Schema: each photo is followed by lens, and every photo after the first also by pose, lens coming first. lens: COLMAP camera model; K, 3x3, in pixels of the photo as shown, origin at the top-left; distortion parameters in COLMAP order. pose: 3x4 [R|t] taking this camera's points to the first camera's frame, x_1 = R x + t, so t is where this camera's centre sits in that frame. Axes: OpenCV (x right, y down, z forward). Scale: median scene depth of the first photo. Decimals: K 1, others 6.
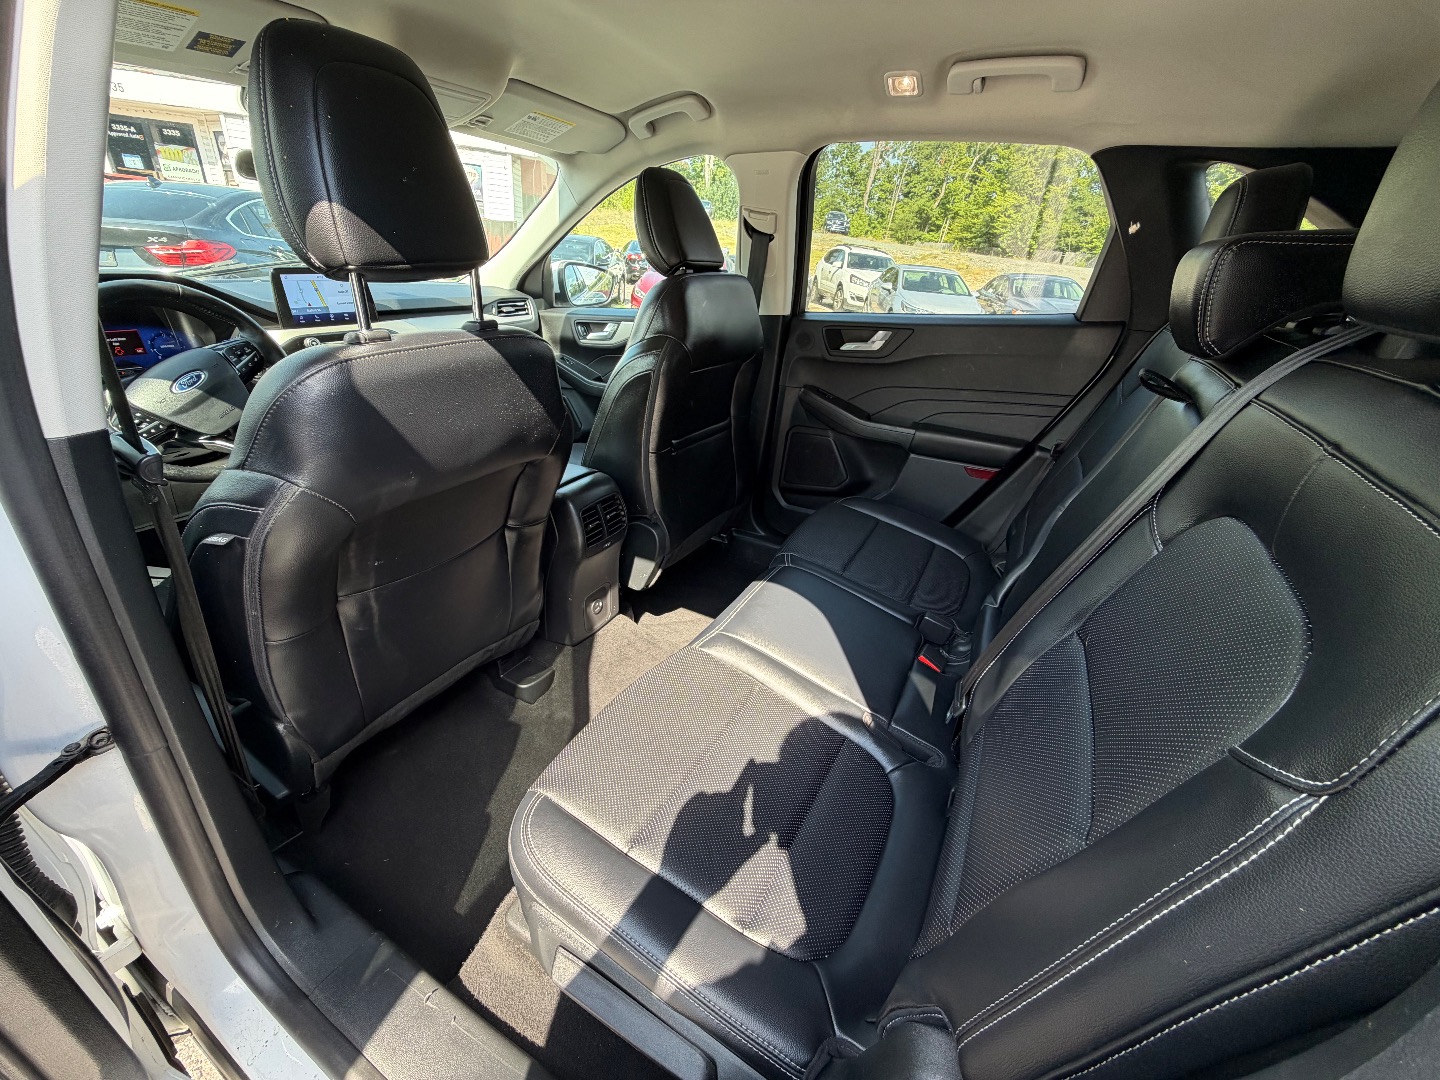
lens RADIAL K [[572.2, 0, 715.7], [0, 572.2, 540.8], [0, 0, 1]] dist [0.000371, 0.000118]
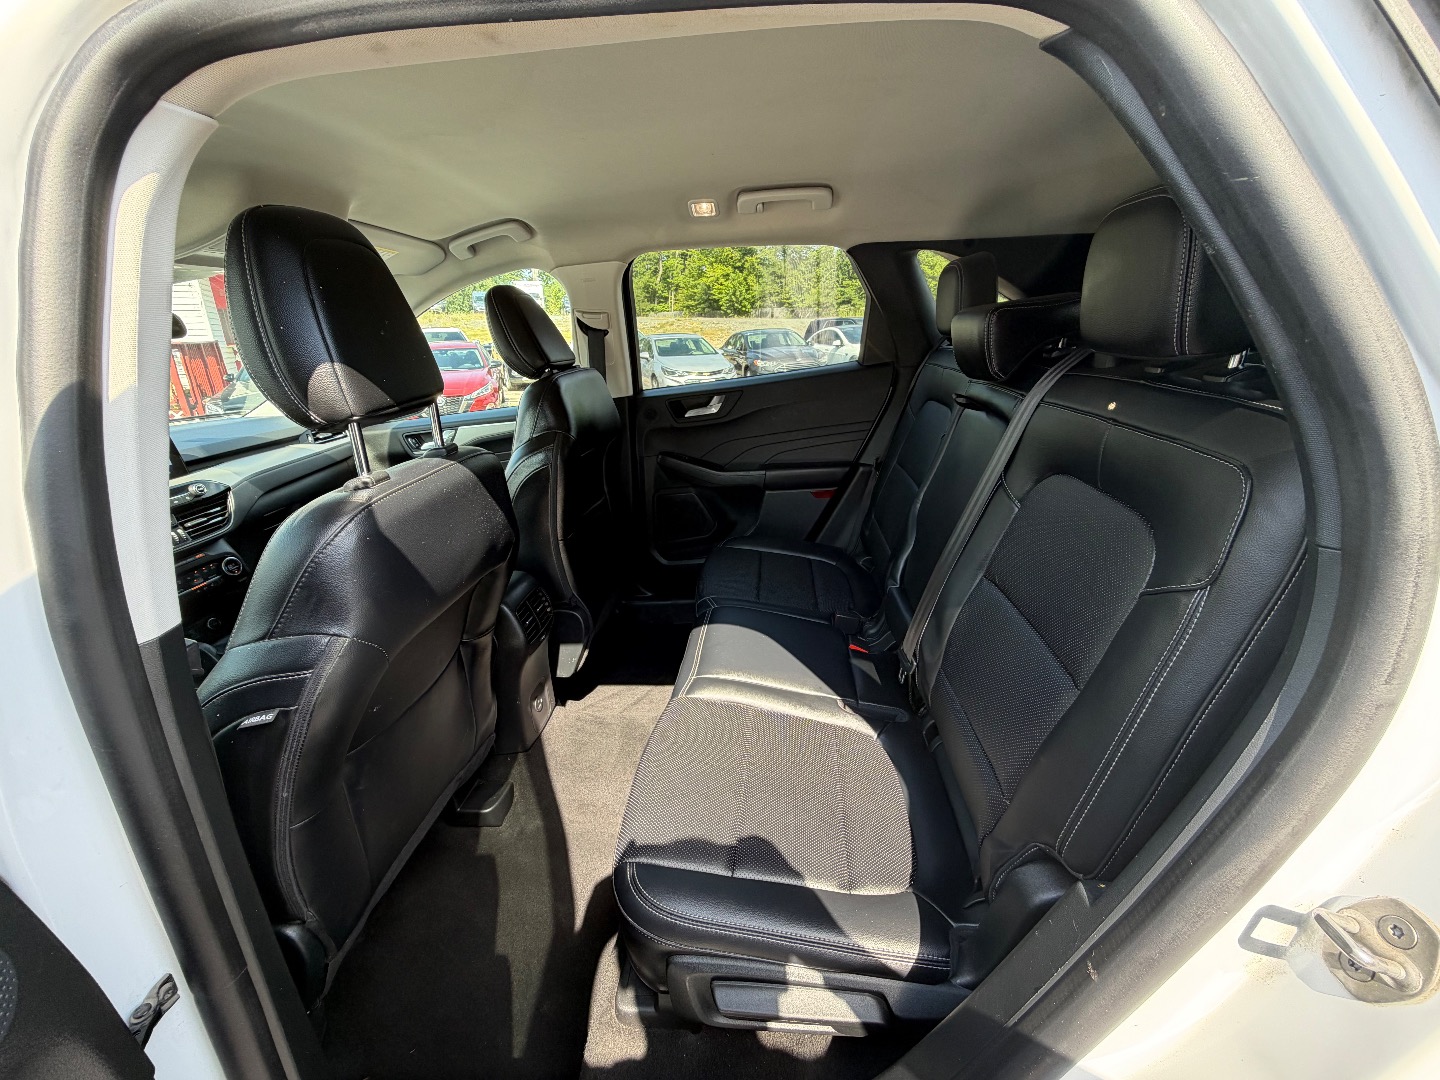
lens RADIAL K [[572.2, 0, 715.7], [0, 572.2, 540.8], [0, 0, 1]] dist [0.000371, 0.000118]
pose [[0.912364, -0.237667, 0.333326, -0.190701], [0.273627, 0.959657, -0.064708, -0.007461], [-0.304500, 0.150244, 0.940588, -0.062808]]
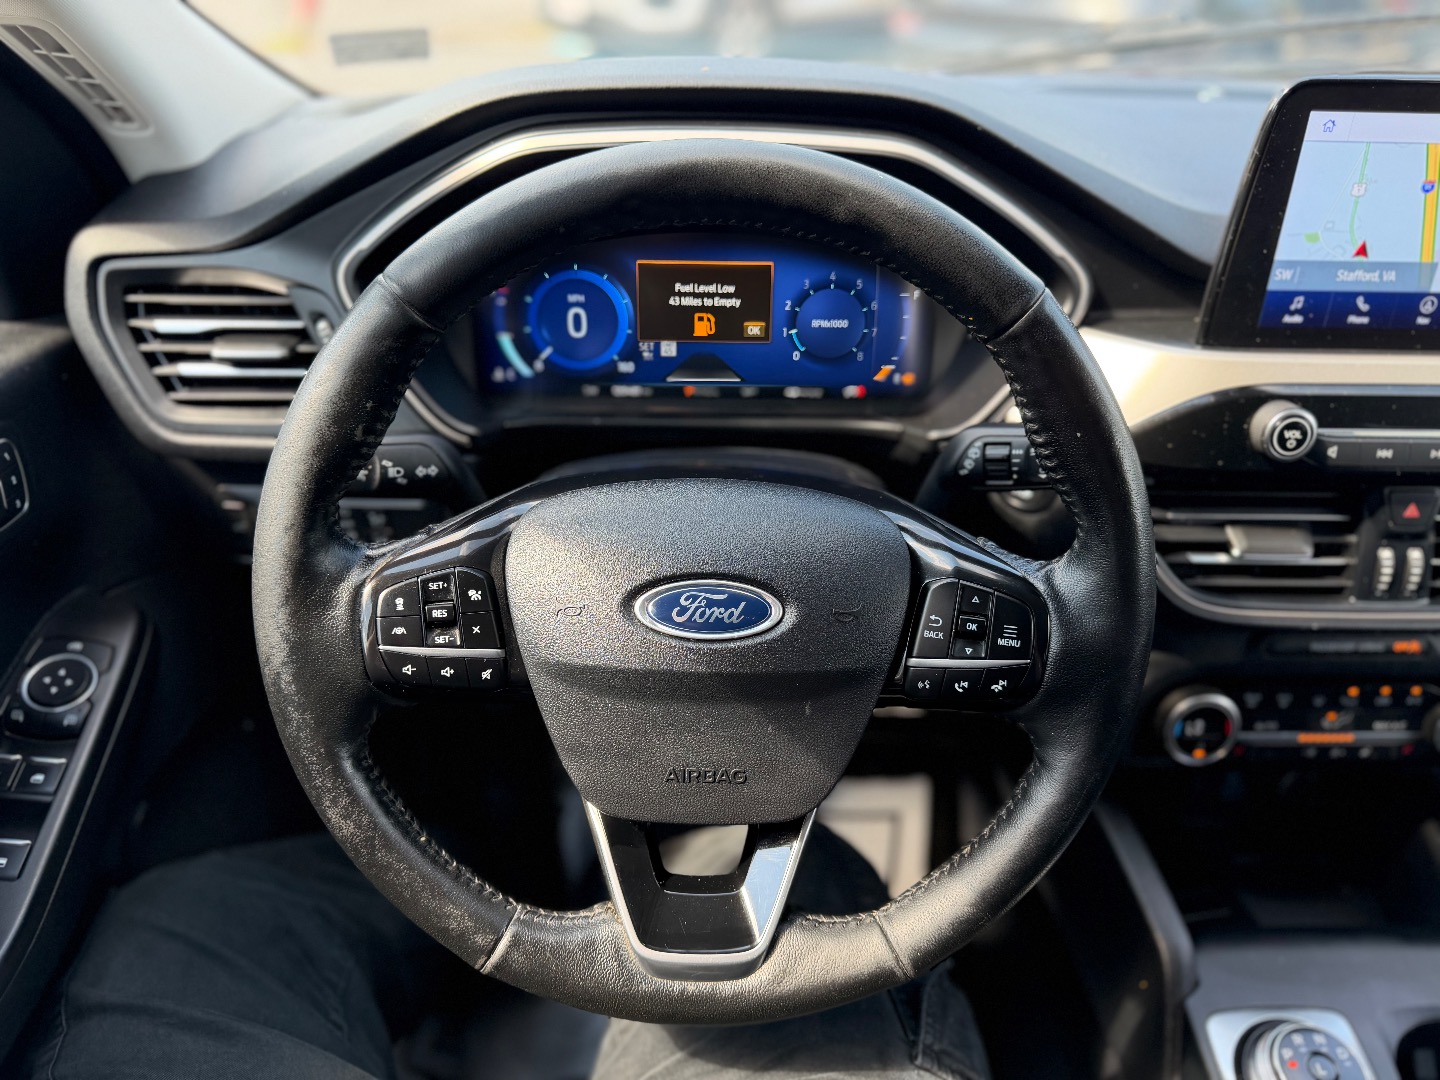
lens RADIAL K [[1037.4, 0, 717.7], [0, 1037.4, 546.3], [0, 0, 1]] dist [-0.014833, 0.001206]
pose [[0.511818, 0.413432, -0.753071, -0.506340], [-0.382128, 0.894655, 0.231451, -0.316569], [0.769428, 0.169309, 0.615885, 0.607336]]
